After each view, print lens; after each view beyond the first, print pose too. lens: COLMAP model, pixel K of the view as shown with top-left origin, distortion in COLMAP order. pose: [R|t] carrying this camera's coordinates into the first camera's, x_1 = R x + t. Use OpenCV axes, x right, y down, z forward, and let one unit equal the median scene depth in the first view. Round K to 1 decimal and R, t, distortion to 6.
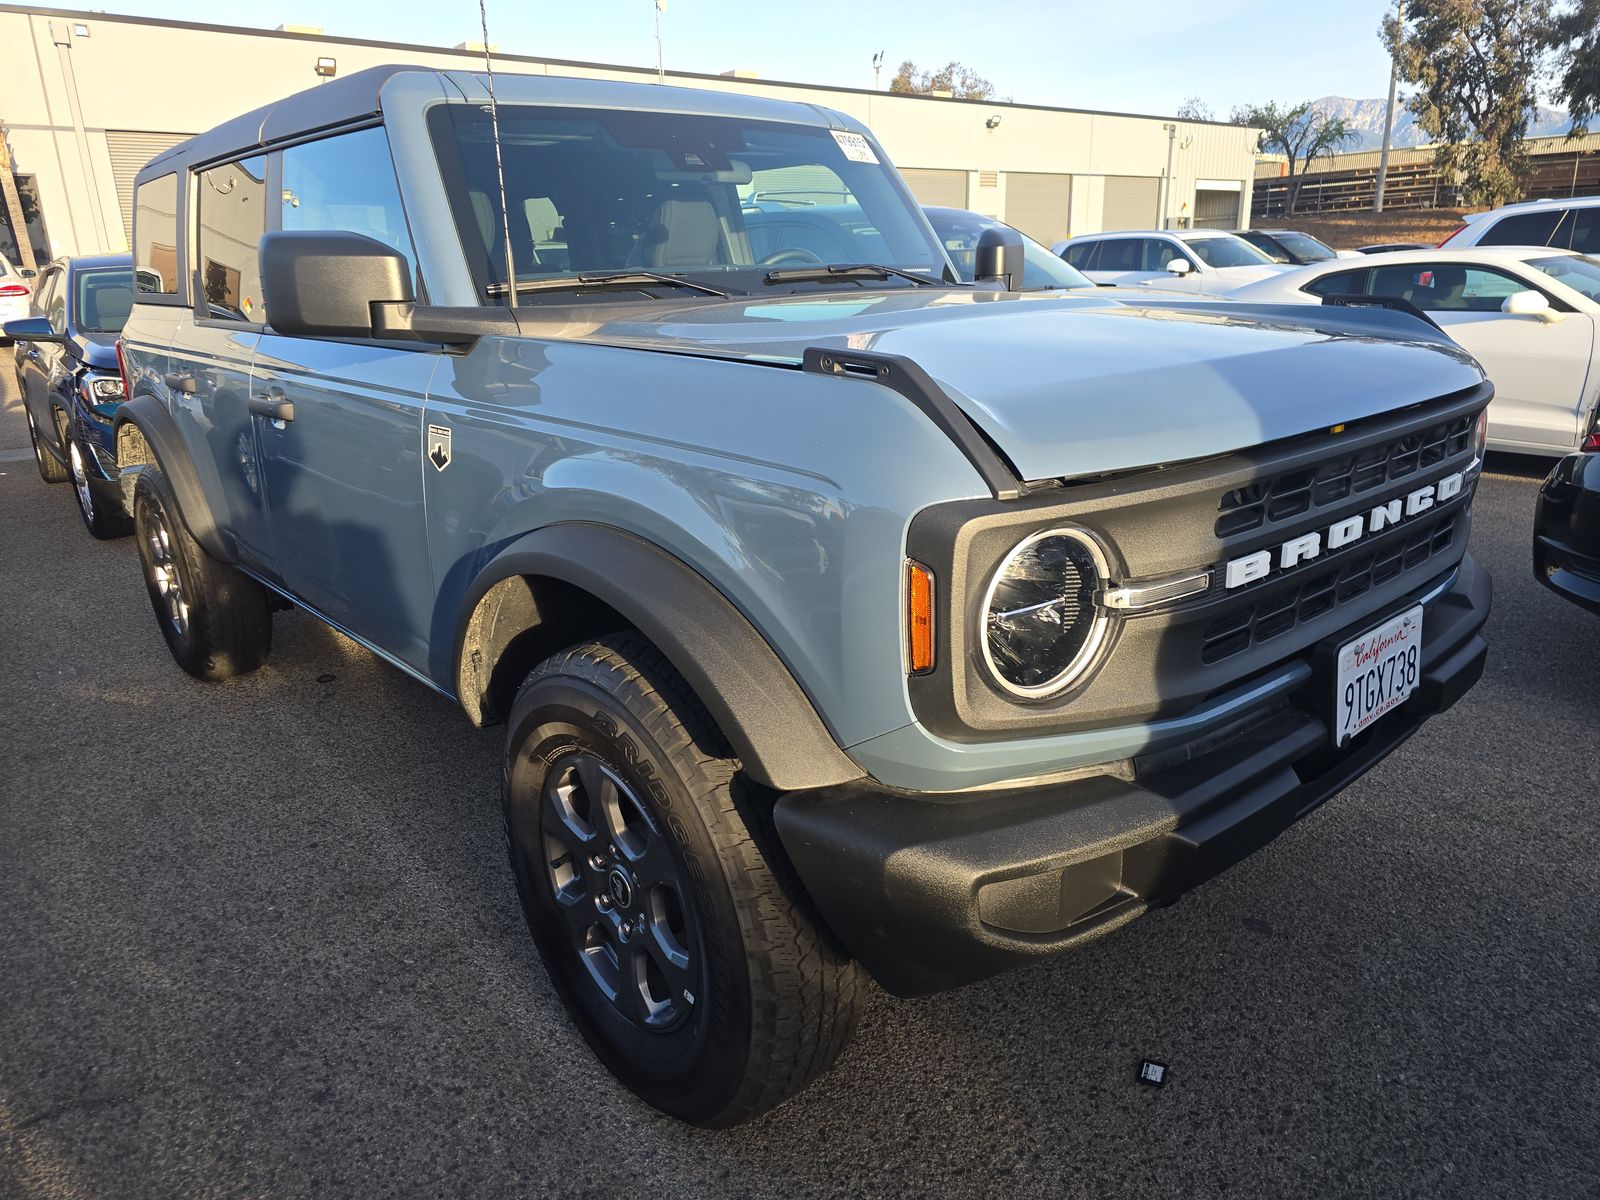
lens RADIAL K [[1087.7, 0, 800.0], [0, 1087.7, 600.0], [0, 0, 1]] dist [0.060900, -0.062430]
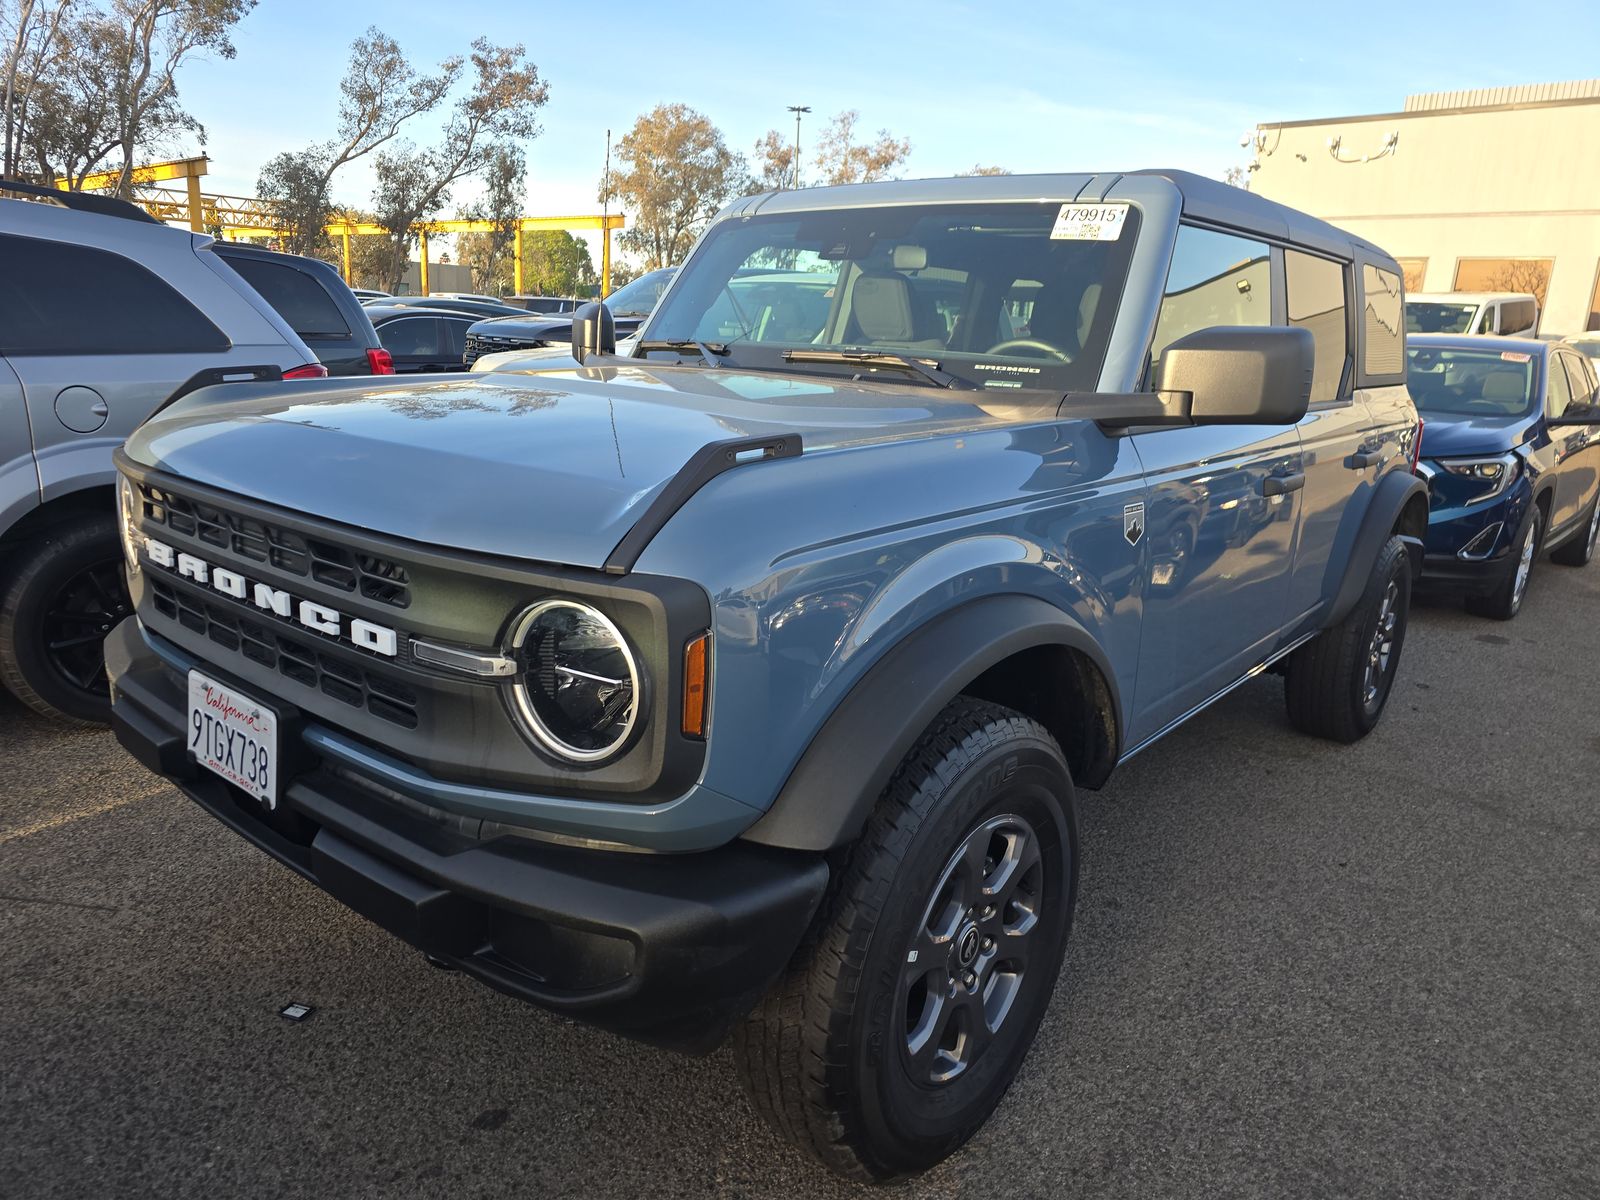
lens RADIAL K [[1087.7, 0, 800.0], [0, 1087.7, 600.0], [0, 0, 1]] dist [0.060900, -0.062430]
pose [[0.138224, 0.273041, -0.952020, 1.437981], [-0.338623, 0.916346, 0.213644, -0.418257], [0.930714, 0.292845, 0.219119, 1.148441]]
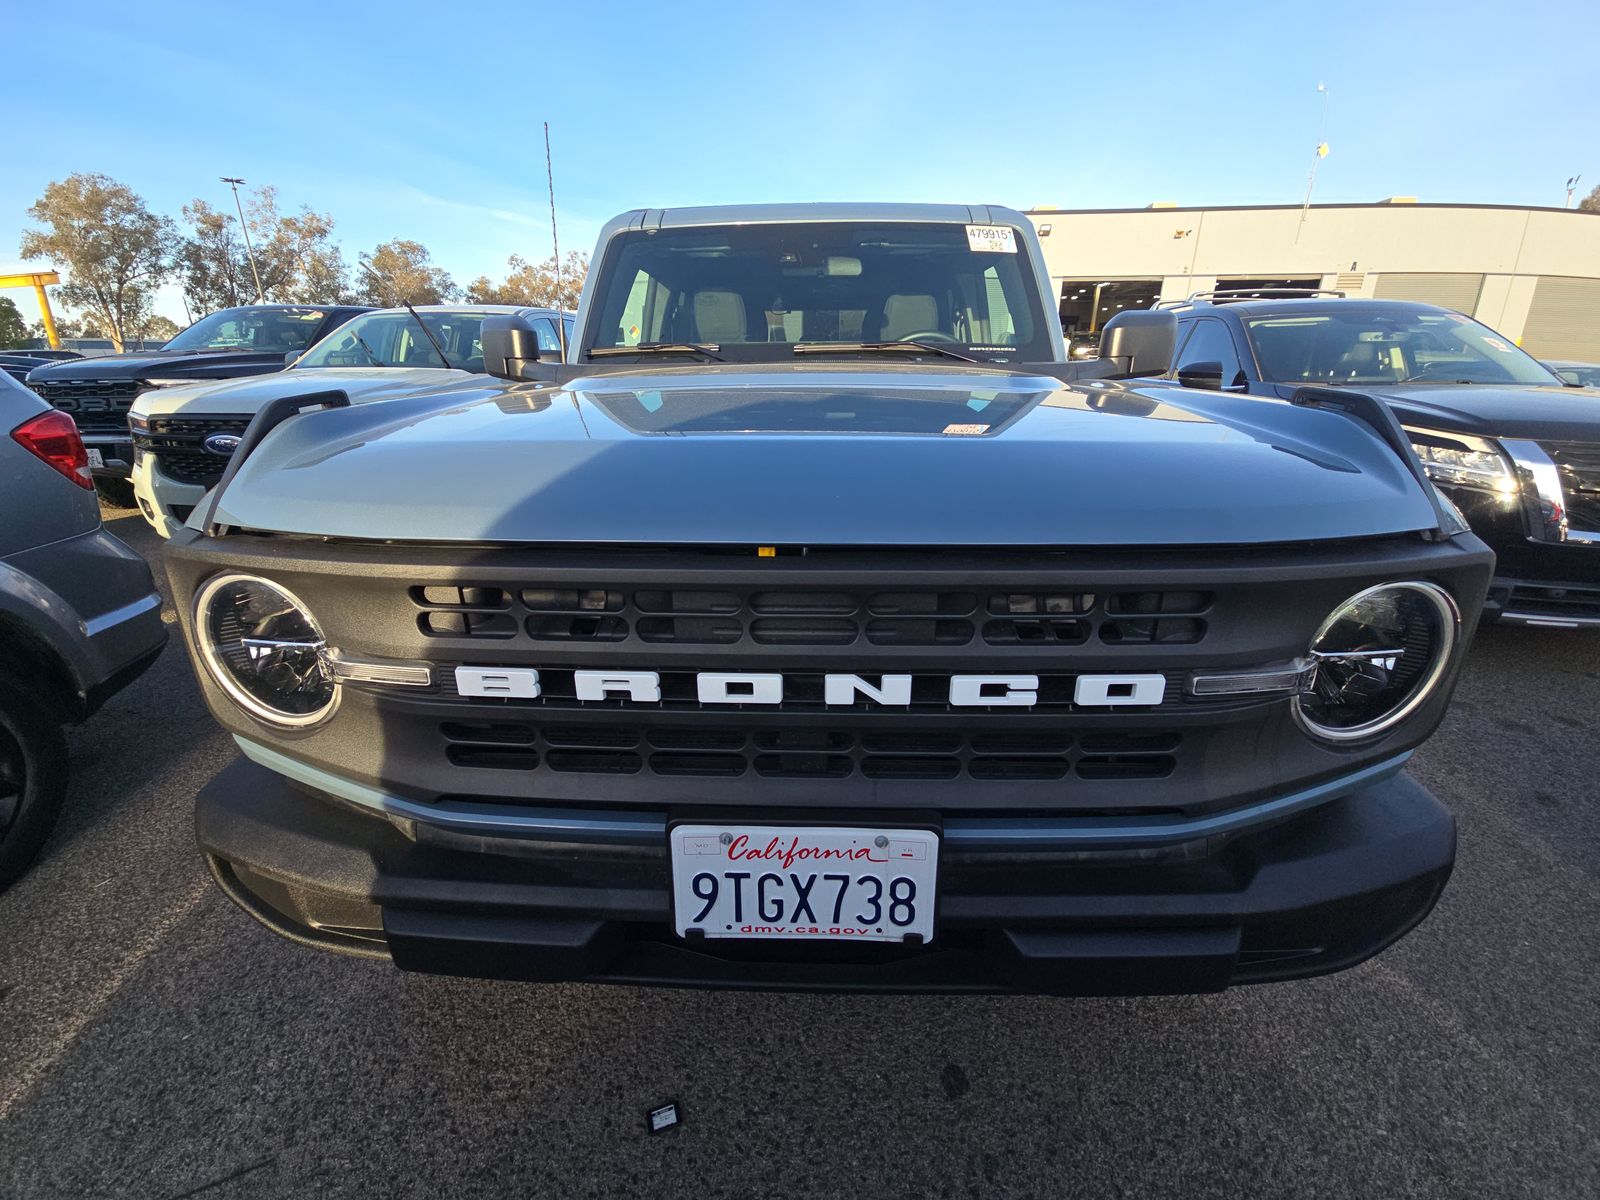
lens RADIAL K [[649.7, 0, 800.0], [0, 649.7, 600.0], [0, 0, 1]] dist [0.025237, -0.018945]
pose [[0.720923, 0.259443, -0.642620, 0.709404], [-0.220432, 0.964968, 0.142292, -0.171058], [0.657024, 0.039072, 0.752856, 0.612707]]
